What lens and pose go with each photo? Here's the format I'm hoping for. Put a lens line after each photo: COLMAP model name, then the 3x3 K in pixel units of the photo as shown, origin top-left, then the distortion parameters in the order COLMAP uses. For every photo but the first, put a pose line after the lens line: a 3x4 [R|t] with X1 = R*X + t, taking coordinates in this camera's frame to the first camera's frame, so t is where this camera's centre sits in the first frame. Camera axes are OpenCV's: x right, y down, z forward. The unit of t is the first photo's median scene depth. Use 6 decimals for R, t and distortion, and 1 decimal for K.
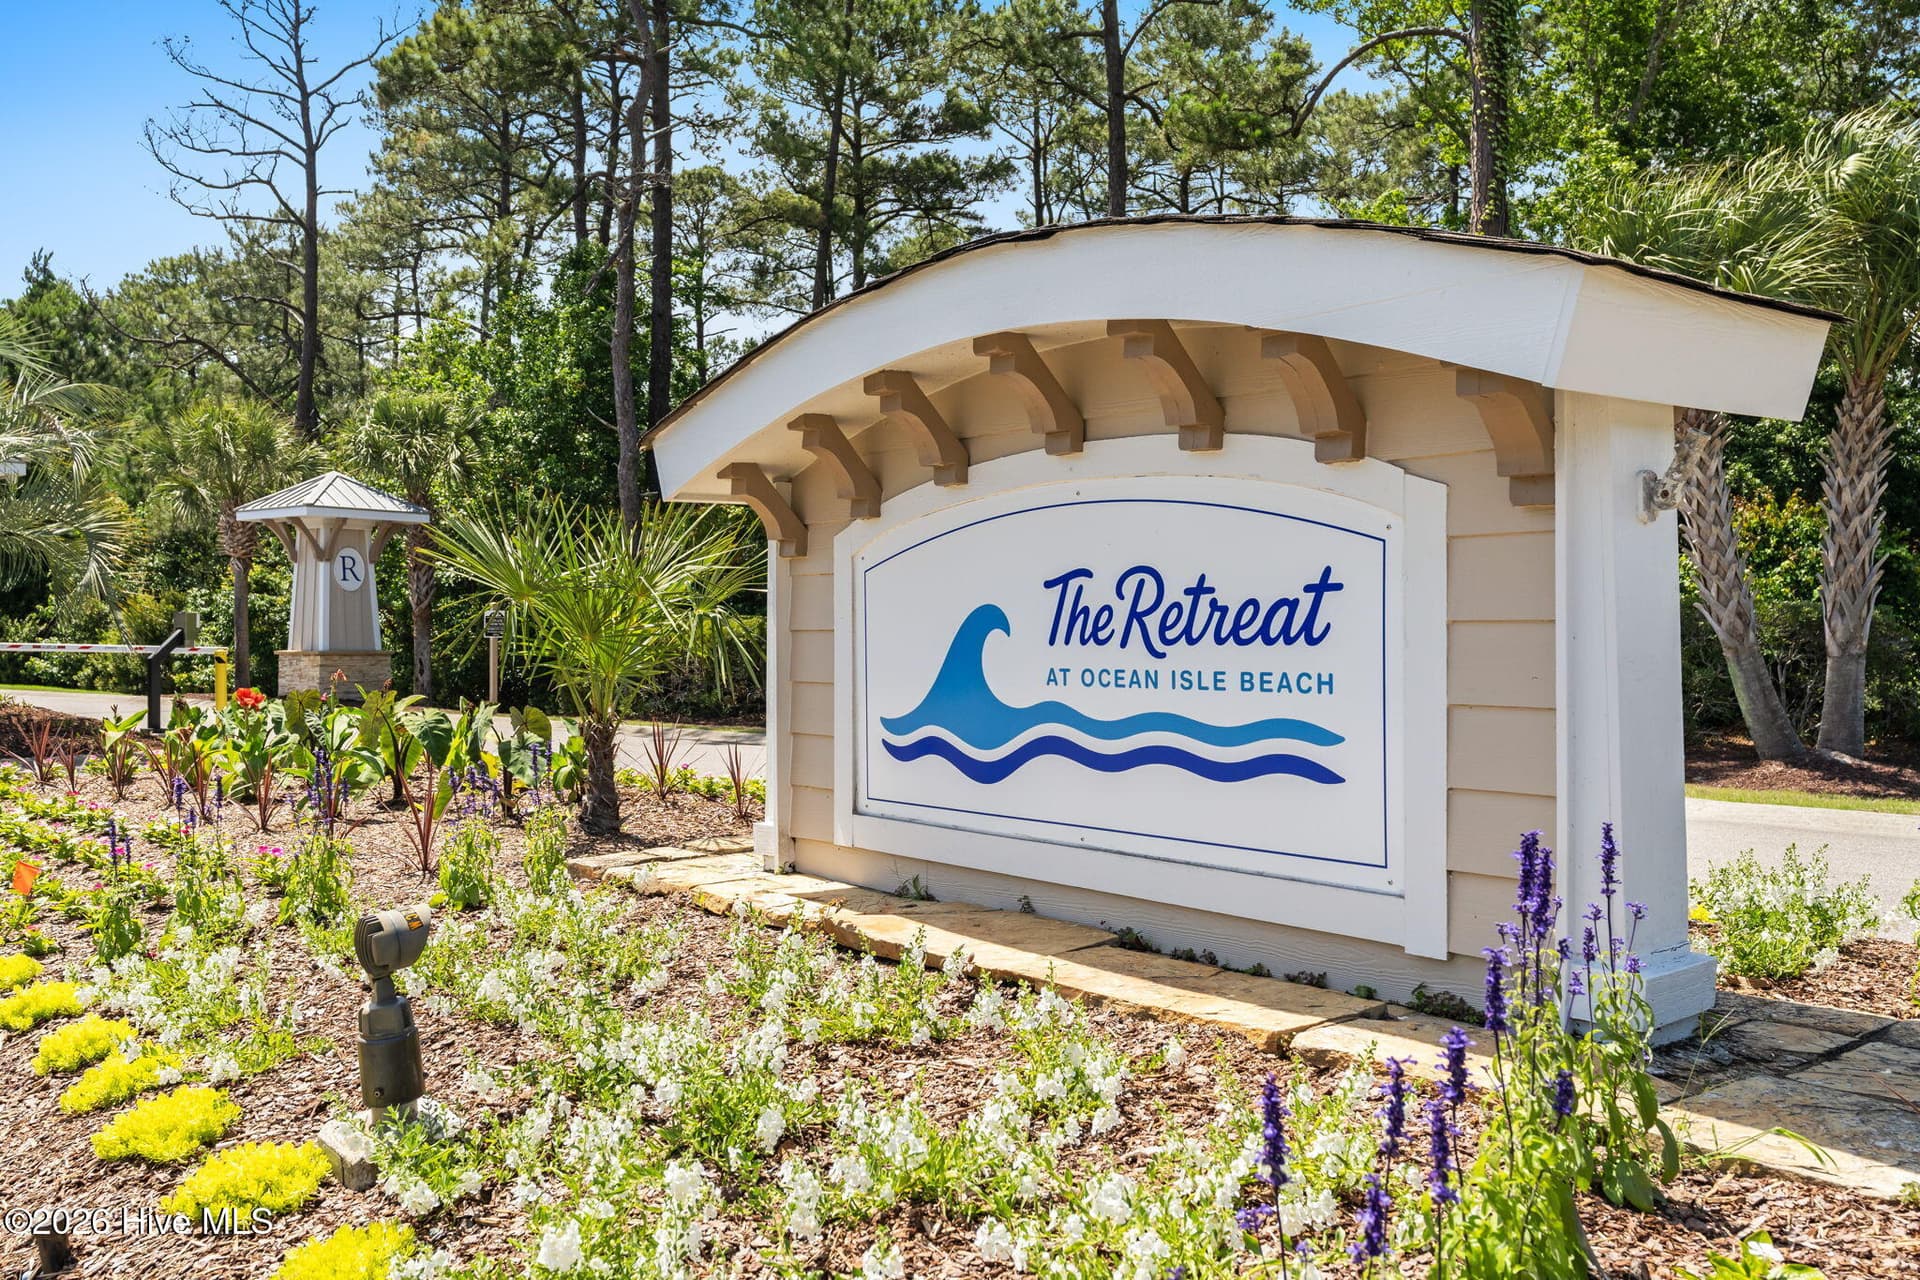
lens RADIAL K [[1765.4, 0, 963.0], [0, 1765.4, 676.8], [0, 0, 1]] dist [0.077880, -0.236802]
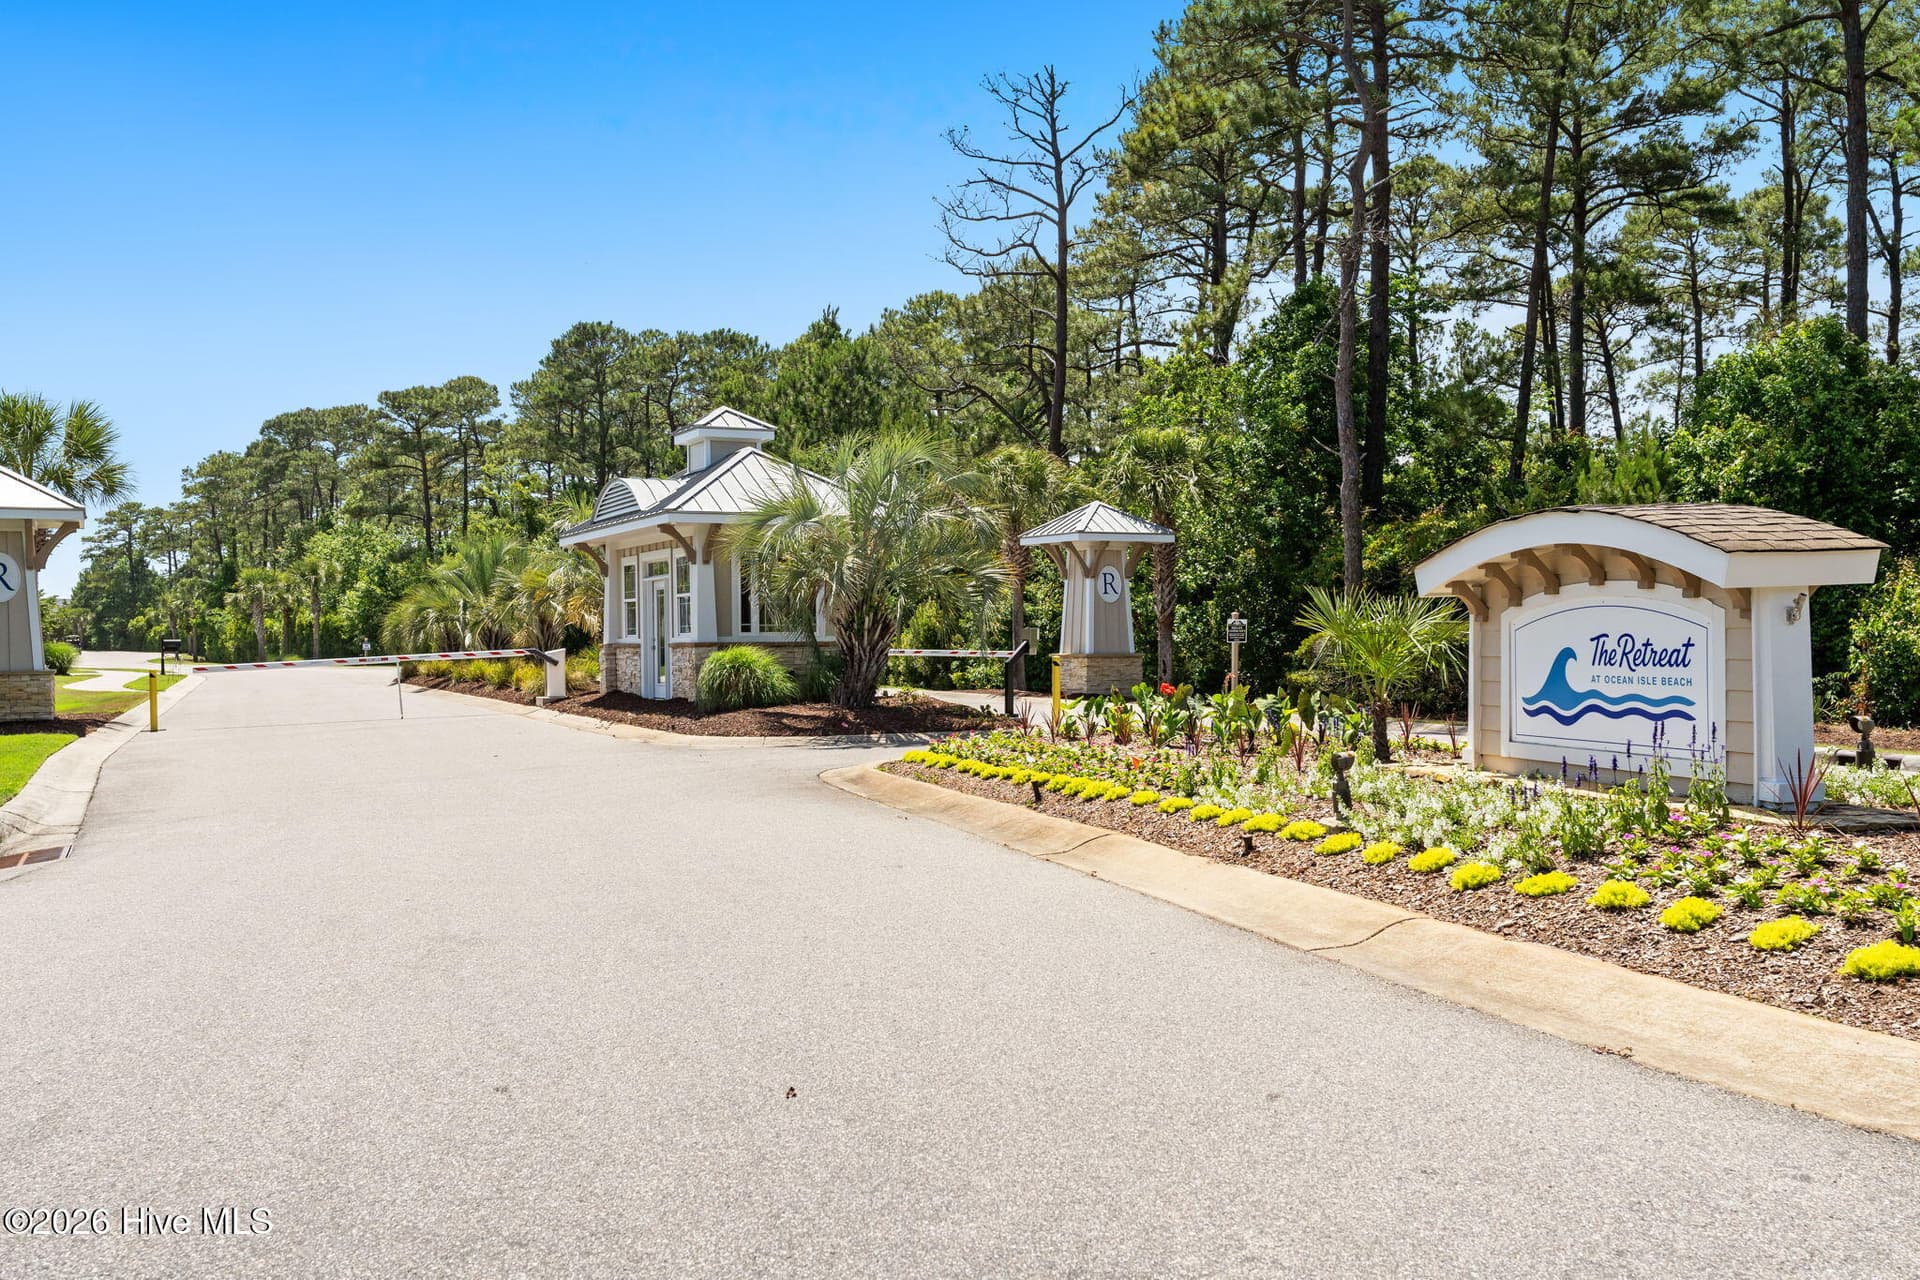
lens RADIAL K [[1765.4, 0, 963.0], [0, 1765.4, 676.8], [0, 0, 1]] dist [0.077880, -0.236802]
pose [[0.923274, 0.002657, -0.384133, 0.014443], [-0.002499, 0.999996, 0.000912, -0.000228], [0.384134, 0.000118, 0.923277, -0.118279]]
